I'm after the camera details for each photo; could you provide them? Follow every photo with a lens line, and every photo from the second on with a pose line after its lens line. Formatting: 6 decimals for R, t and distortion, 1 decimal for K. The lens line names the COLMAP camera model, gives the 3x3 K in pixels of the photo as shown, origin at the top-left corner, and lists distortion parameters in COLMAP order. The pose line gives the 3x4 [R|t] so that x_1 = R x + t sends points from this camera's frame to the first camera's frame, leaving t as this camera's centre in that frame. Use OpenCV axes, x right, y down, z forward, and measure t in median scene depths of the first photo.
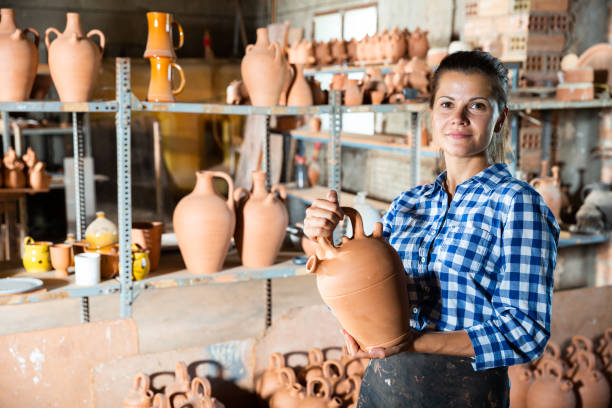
lens RADIAL K [[953.7, 0, 306.0], [0, 953.7, 204.0], [0, 0, 1]] dist [0.208637, -0.006540]
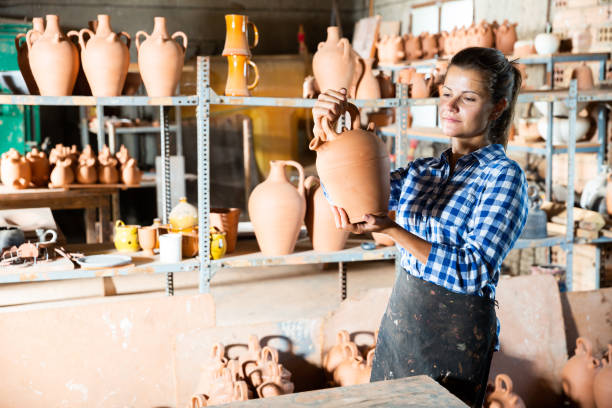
lens RADIAL K [[1163.8, 0, 306.0], [0, 1163.8, 204.0], [0, 0, 1]] dist [0.343690, 0.014334]
pose [[0.992220, 0.005159, -0.124388, 0.088743], [-0.007833, 0.999748, -0.021017, 0.041853], [0.124248, 0.021827, 0.992011, -0.293462]]
